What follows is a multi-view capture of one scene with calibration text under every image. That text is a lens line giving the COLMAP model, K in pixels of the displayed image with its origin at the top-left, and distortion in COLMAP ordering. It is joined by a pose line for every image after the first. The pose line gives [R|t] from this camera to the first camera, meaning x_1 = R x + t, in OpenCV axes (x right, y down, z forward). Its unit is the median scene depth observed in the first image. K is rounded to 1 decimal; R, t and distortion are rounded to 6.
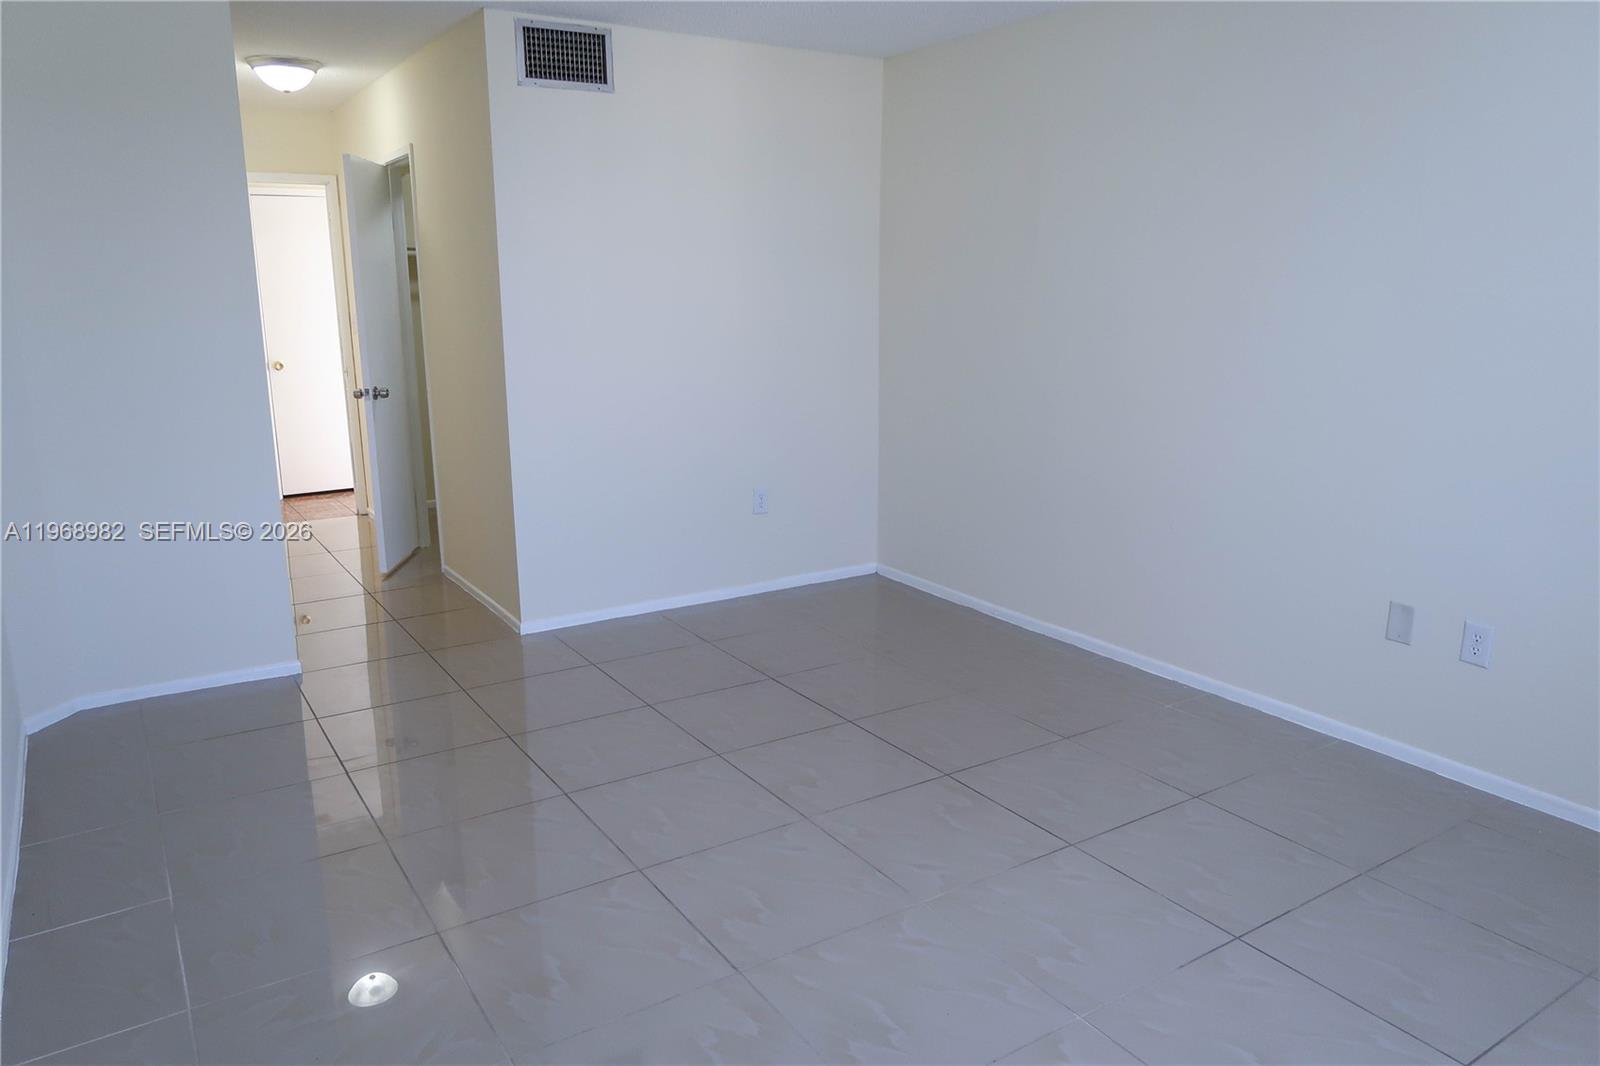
lens RADIAL K [[1117.9, 0, 800.7], [0, 1117.9, 539.2], [0, 0, 1]] dist [-0.001206, -0.000908]
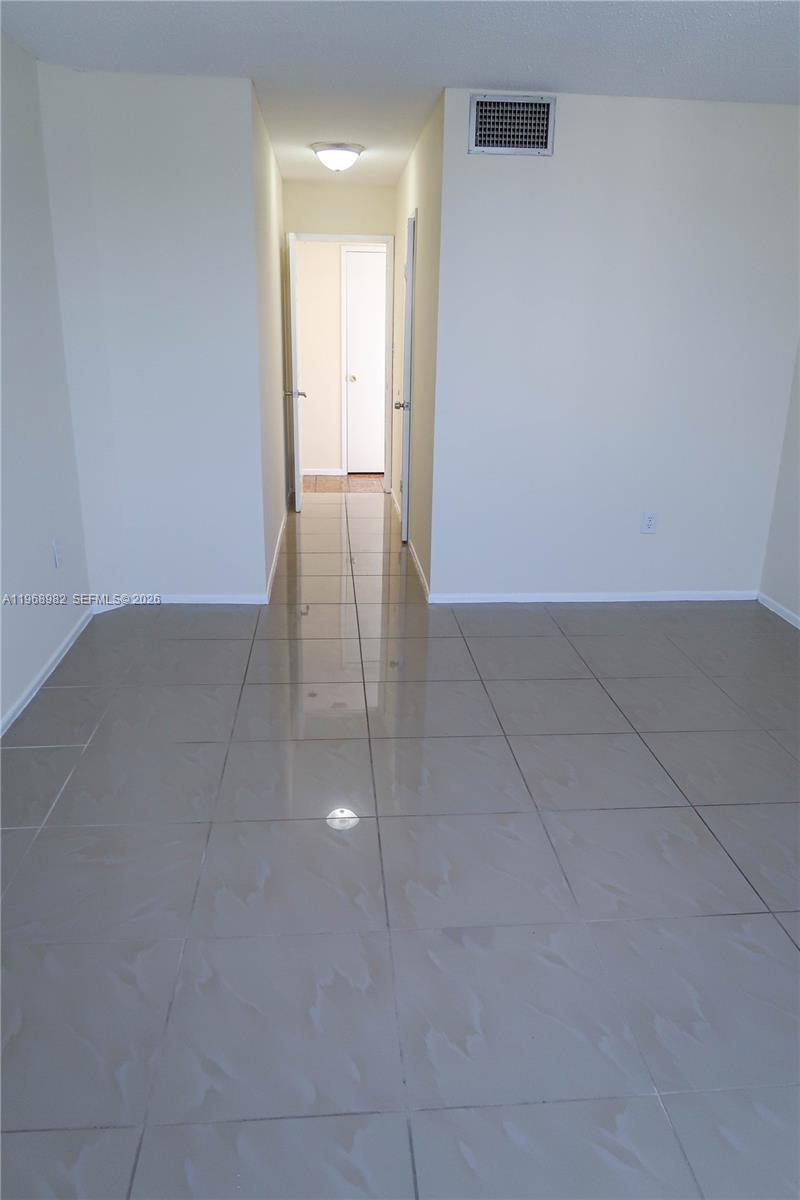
lens RADIAL K [[838.4, 0, 396.6], [0, 838.4, 605.2], [0, 0, 1]] dist [-0.001206, -0.000908]
pose [[0.881949, 0.174378, -0.437903, 0.151334], [-0.129826, 0.982983, 0.129961, -0.034819], [0.453114, -0.057768, 0.889579, 0.130261]]
